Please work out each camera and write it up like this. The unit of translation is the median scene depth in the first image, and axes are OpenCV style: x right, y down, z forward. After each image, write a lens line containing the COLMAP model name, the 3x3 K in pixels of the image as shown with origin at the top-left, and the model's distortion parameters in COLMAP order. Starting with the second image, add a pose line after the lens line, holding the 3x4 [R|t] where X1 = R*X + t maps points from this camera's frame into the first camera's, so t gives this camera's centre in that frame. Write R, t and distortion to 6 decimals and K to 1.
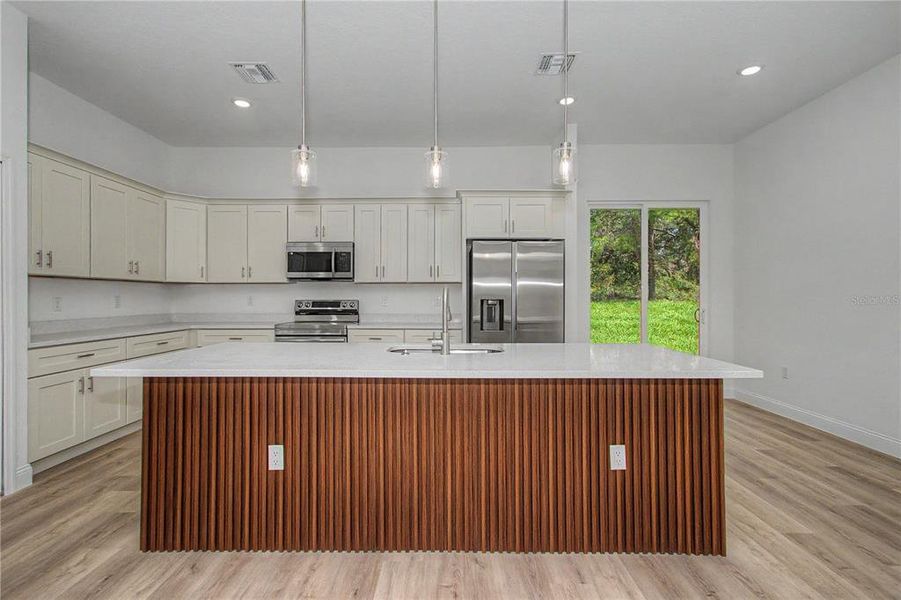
lens RADIAL K [[420.5, 0, 442.4], [0, 420.5, 296.1], [0, 0, 1]] dist [0.003453, 0.000432]
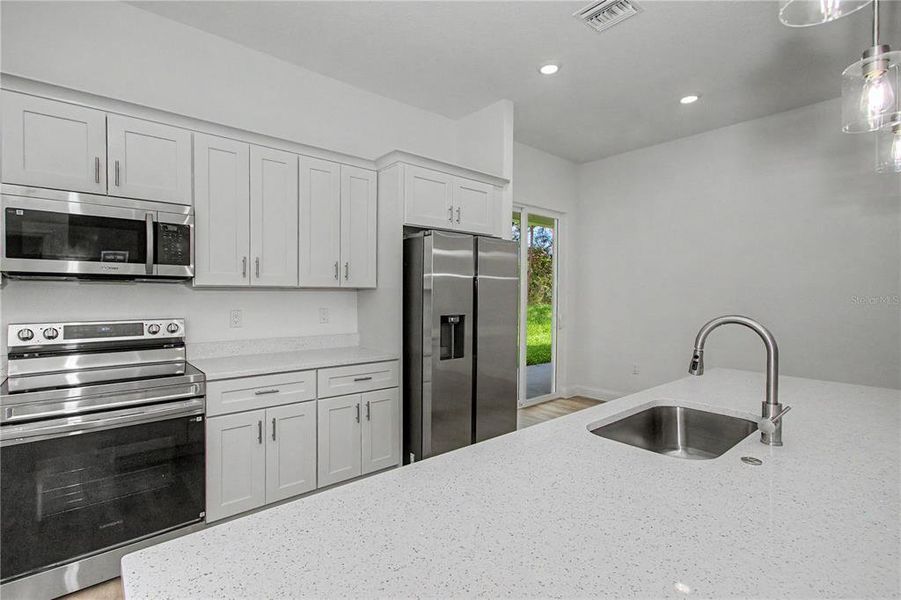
lens RADIAL K [[420.5, 0, 445.6], [0, 420.5, 298.6], [0, 0, 1]] dist [0.003453, 0.000432]
pose [[0.754476, -0.005870, 0.656301, -0.314377], [-0.004064, 0.999899, 0.013615, -0.024980], [-0.656315, -0.012940, 0.754376, 0.416297]]
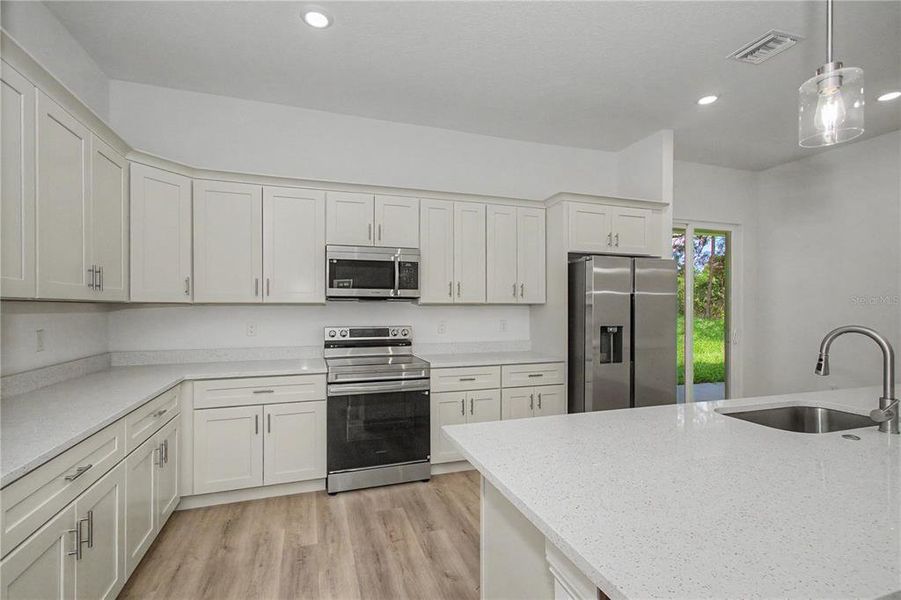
lens RADIAL K [[420.5, 0, 445.8], [0, 420.5, 307.6], [0, 0, 1]] dist [0.003453, 0.000432]
pose [[0.942464, -0.000980, 0.334307, -0.415518], [0.000223, 0.999997, 0.002304, -0.026427], [-0.334308, -0.002097, 0.942462, 0.284200]]
